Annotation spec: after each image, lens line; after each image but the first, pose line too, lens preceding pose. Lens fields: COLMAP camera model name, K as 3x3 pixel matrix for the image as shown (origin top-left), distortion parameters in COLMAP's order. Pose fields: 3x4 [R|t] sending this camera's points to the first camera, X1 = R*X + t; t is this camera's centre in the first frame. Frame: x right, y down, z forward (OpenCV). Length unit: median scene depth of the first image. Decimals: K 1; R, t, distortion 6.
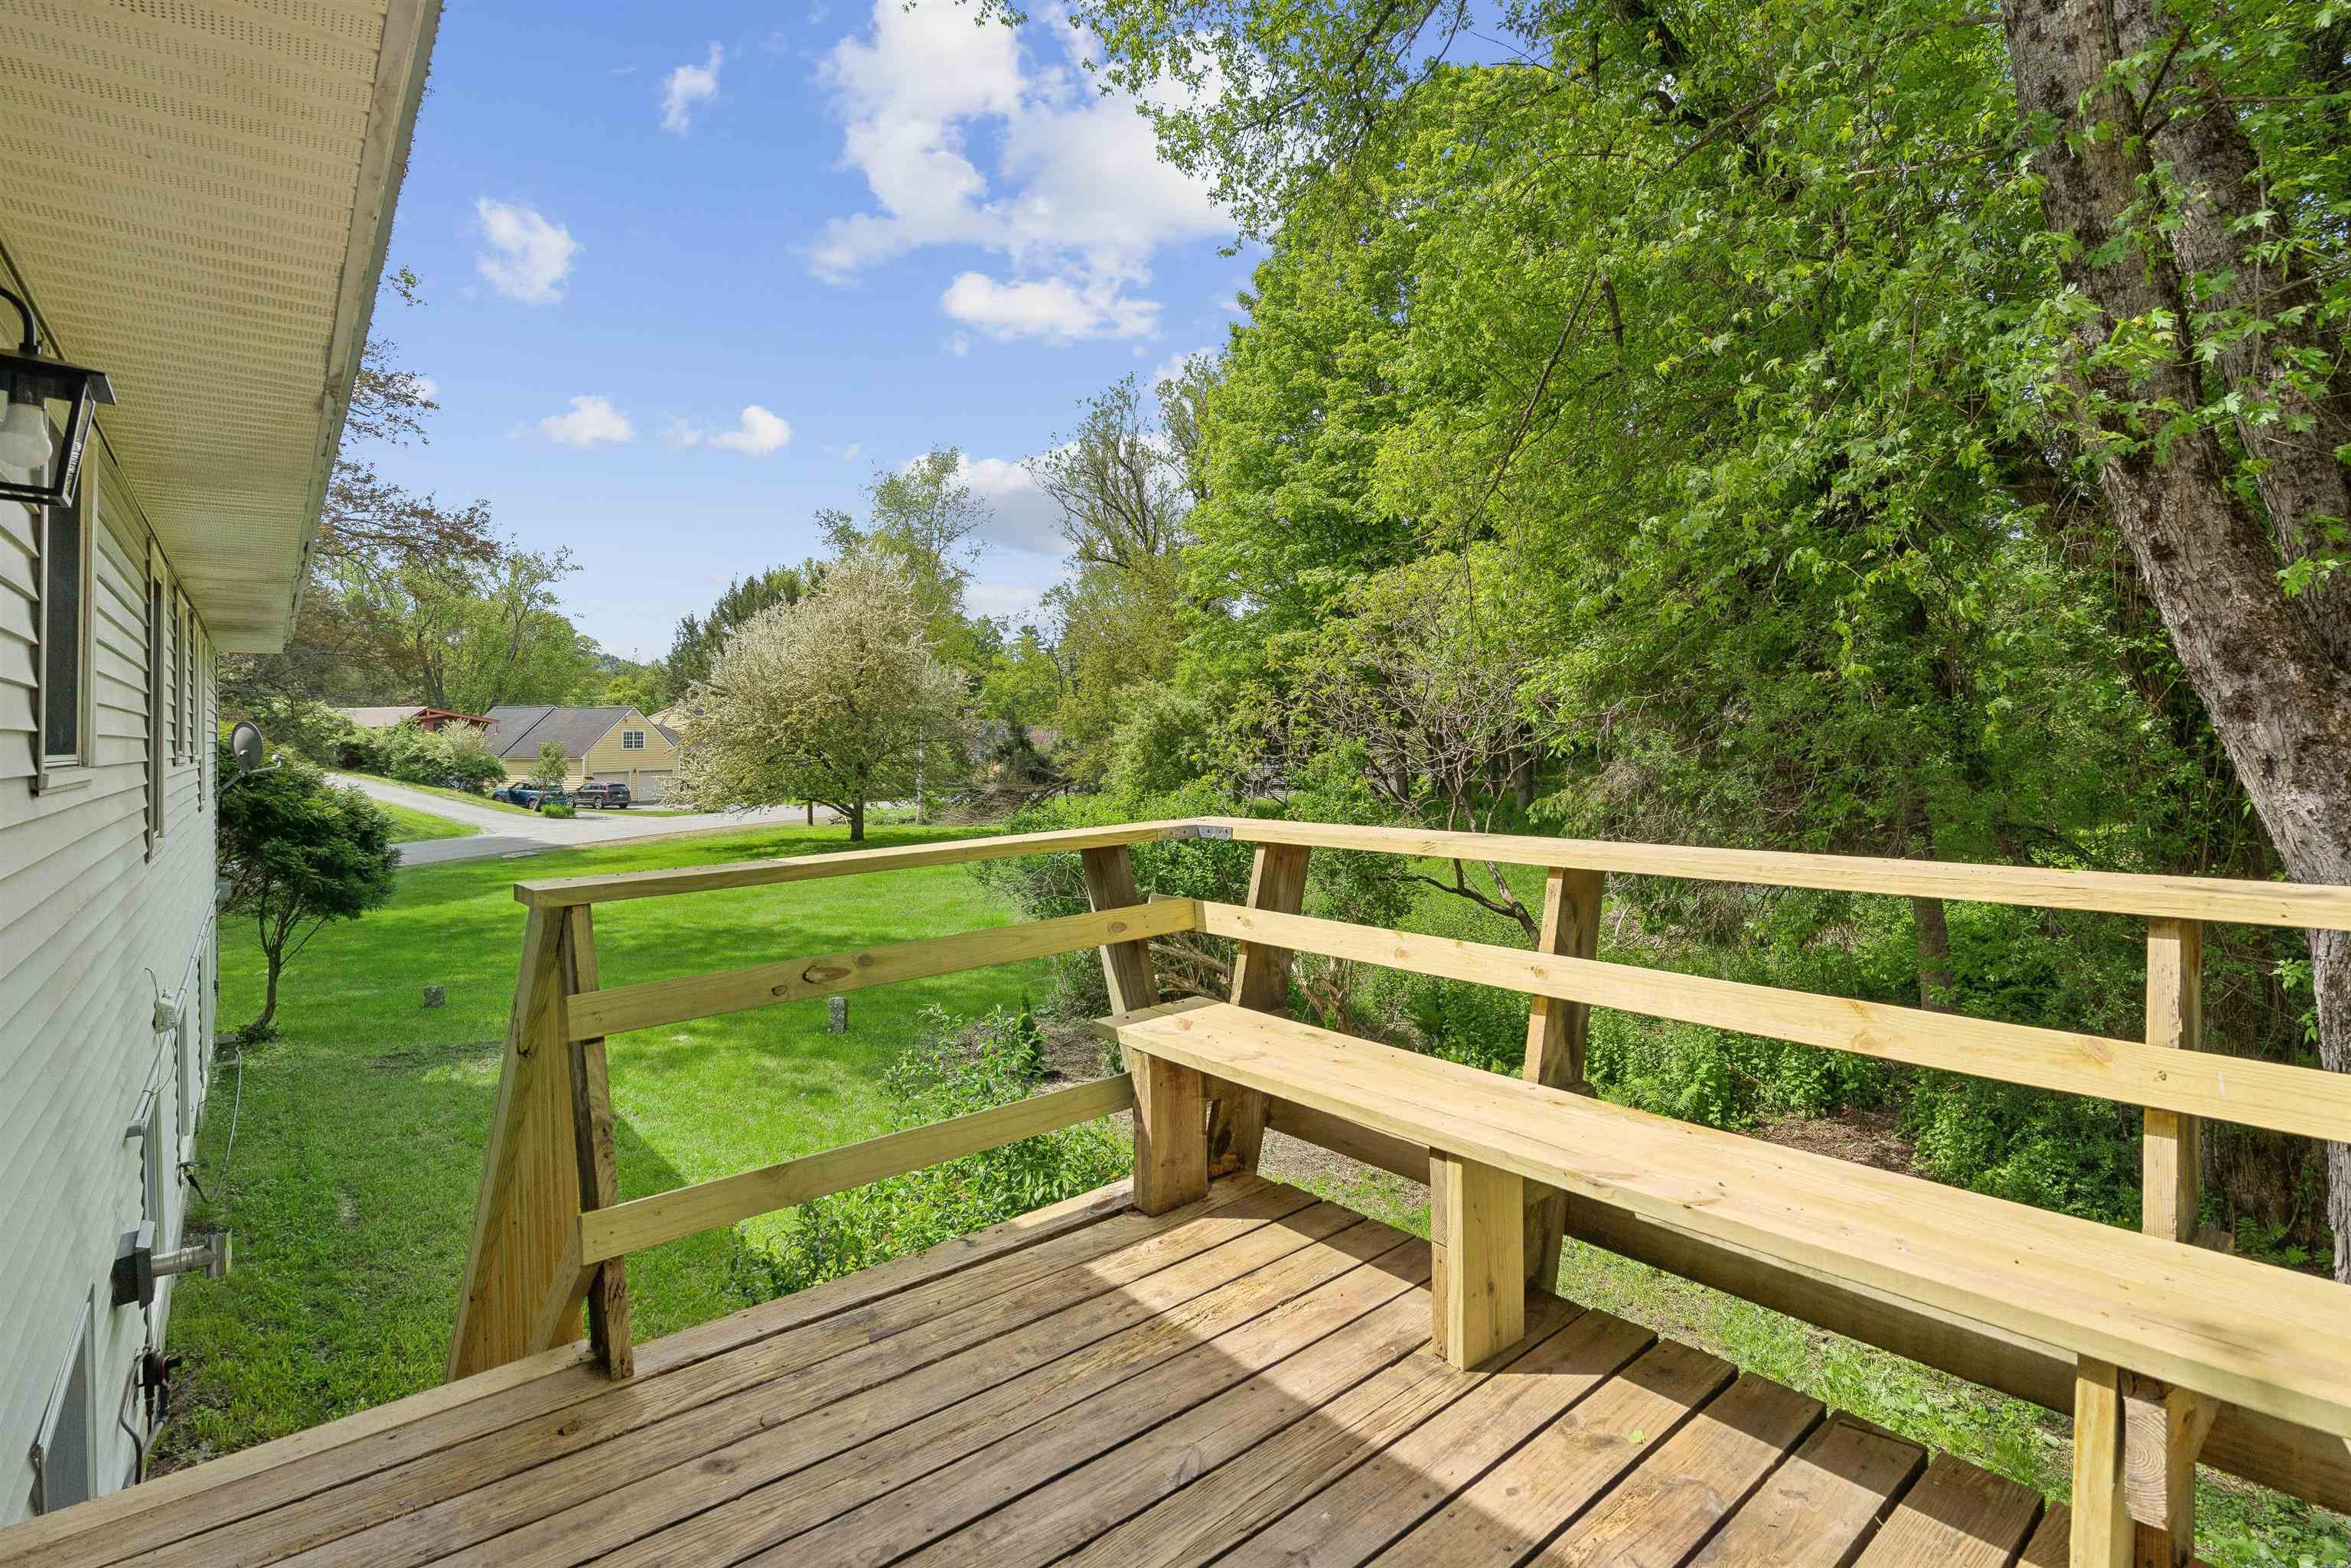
lens RADIAL K [[1065.7, 0, 1209.2], [0, 1065.7, 783.3], [0, 0, 1]] dist [0.000830, 0.000459]
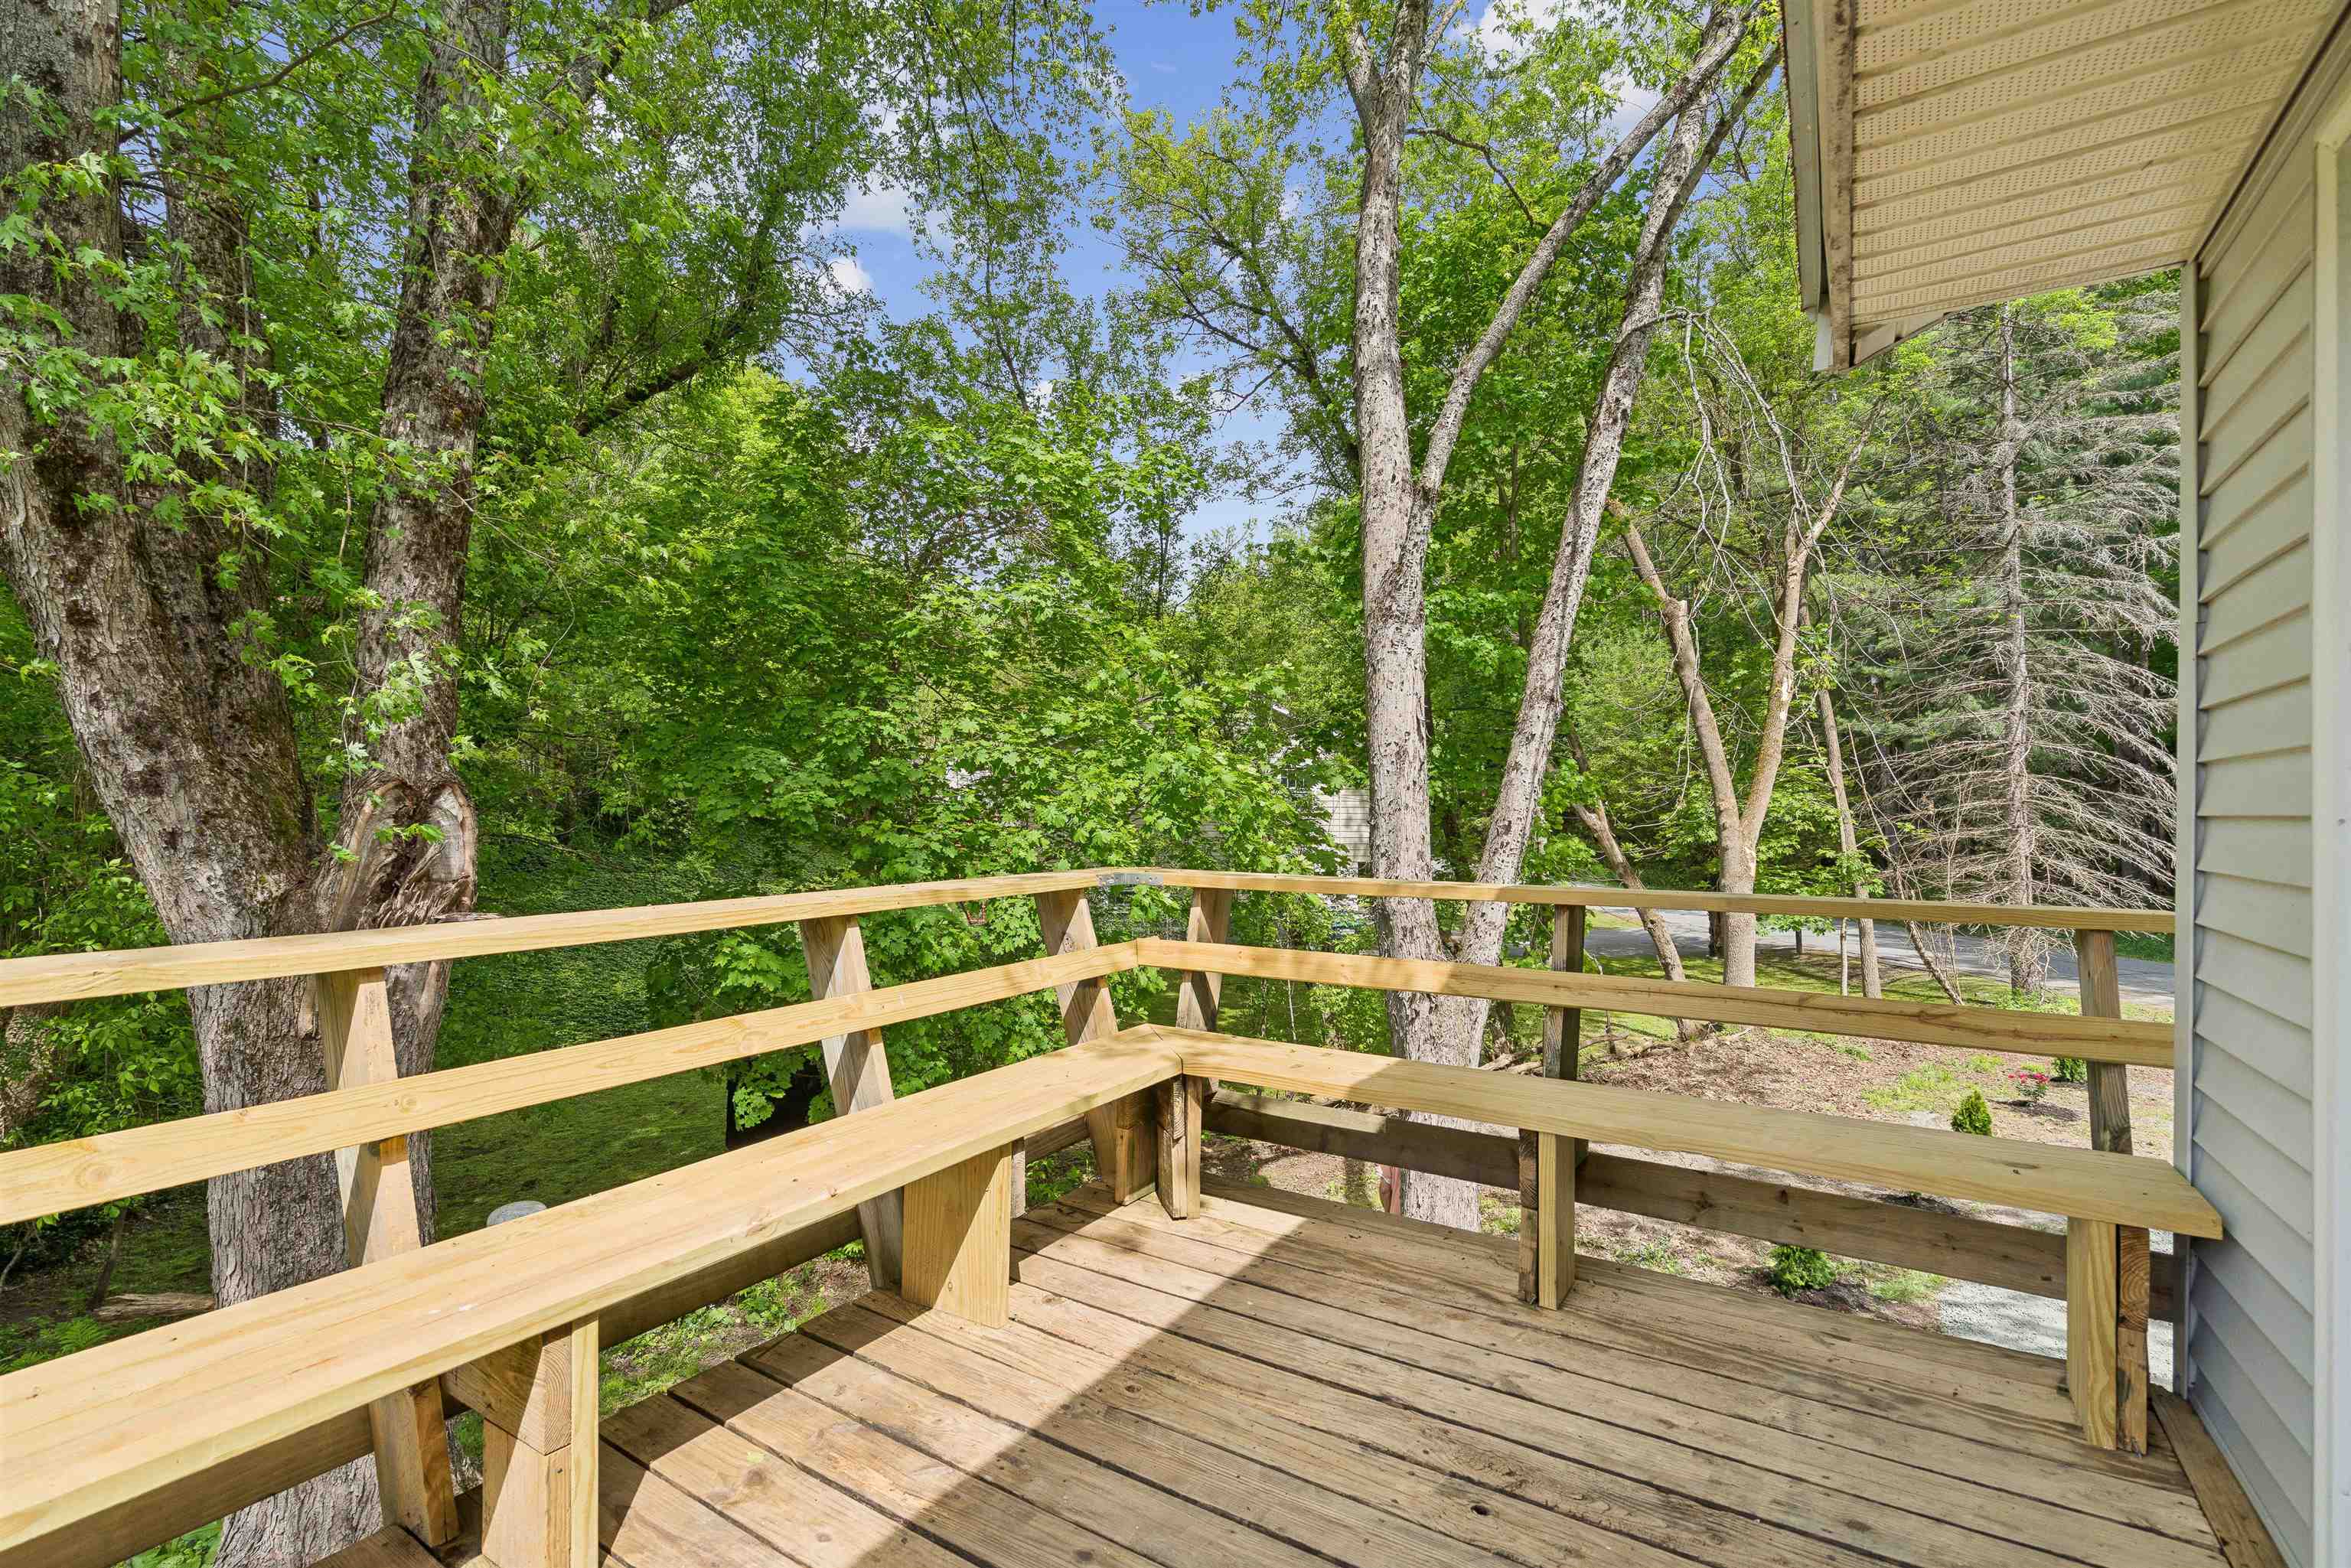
lens RADIAL K [[1067.4, 0, 1170.5], [0, 1067.4, 800.5], [0, 0, 1]] dist [-0.011101, 0.000742]
pose [[-0.273685, 0.016825, 0.961672, -0.290929], [0.040343, 0.999168, -0.006000, -0.007917], [-0.960973, 0.037155, -0.274136, 0.339404]]
